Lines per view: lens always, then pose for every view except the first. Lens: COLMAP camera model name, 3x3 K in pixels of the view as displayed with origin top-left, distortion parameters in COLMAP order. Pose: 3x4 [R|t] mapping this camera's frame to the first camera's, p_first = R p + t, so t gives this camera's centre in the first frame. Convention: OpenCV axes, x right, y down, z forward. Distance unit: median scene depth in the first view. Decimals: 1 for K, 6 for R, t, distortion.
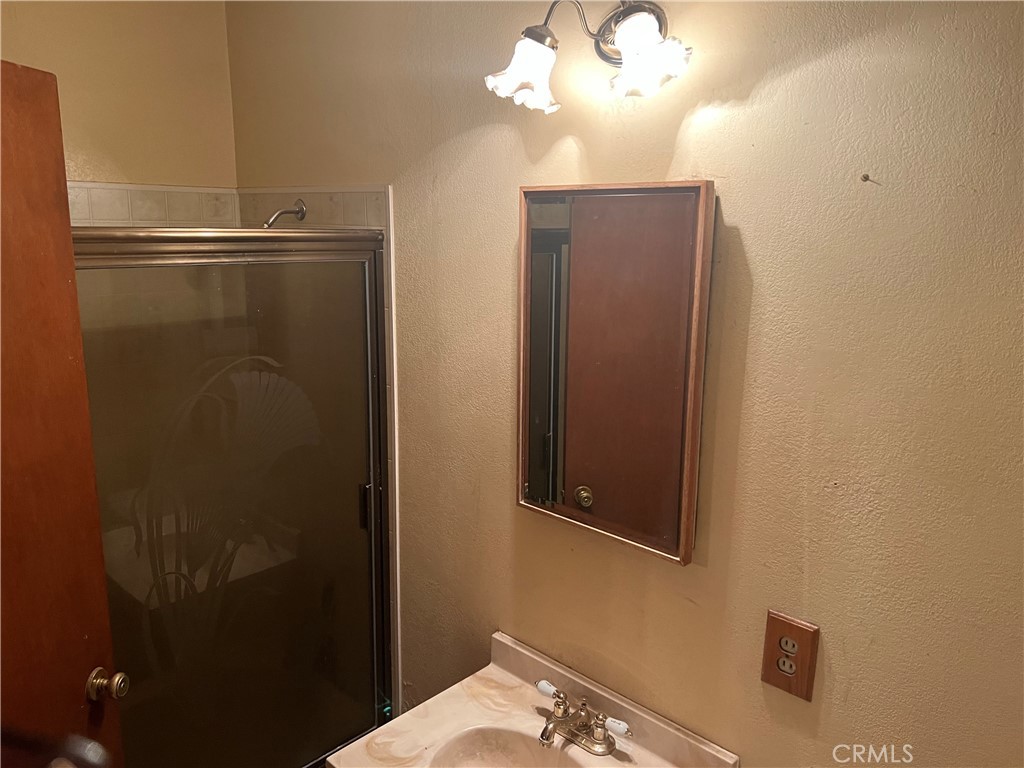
lens RADIAL K [[771.4, 0, 512.9], [0, 771.4, 384.8], [0, 0, 1]] dist [0.061431, -0.067471]
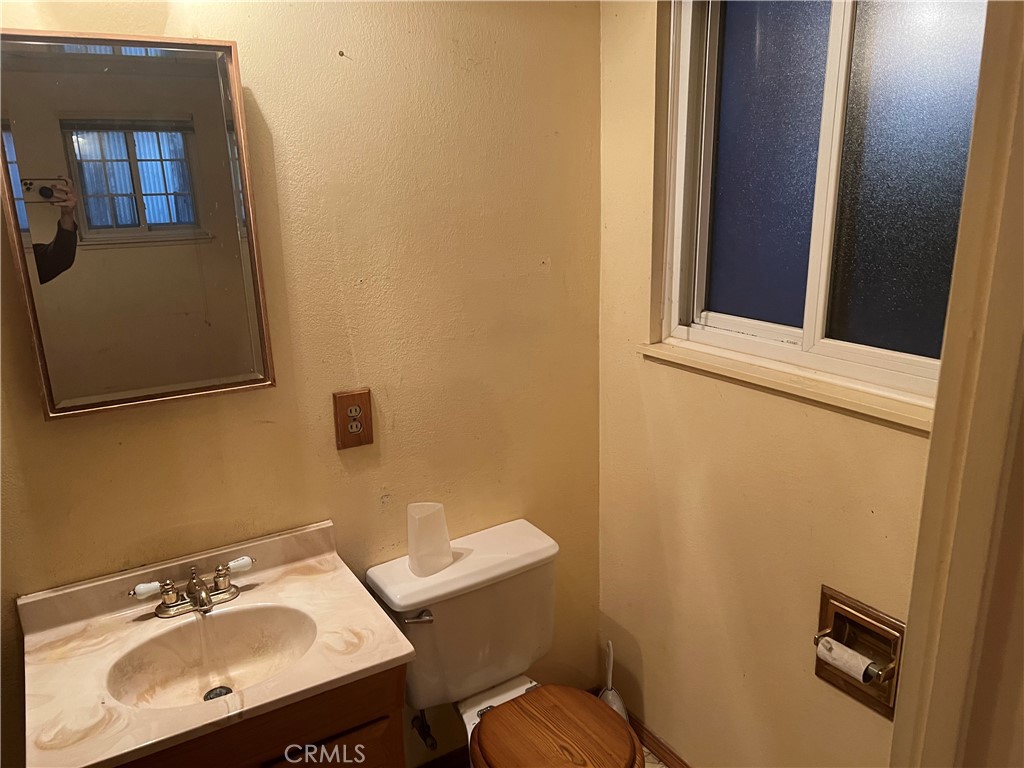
lens RADIAL K [[771.4, 0, 512.5], [0, 771.4, 384.3], [0, 0, 1]] dist [0.061431, -0.067471]
pose [[0.263183, -0.269339, 0.926386, -0.791903], [0.222304, 0.951329, 0.213435, 0.061041], [-0.938784, 0.149767, 0.310248, 0.305228]]
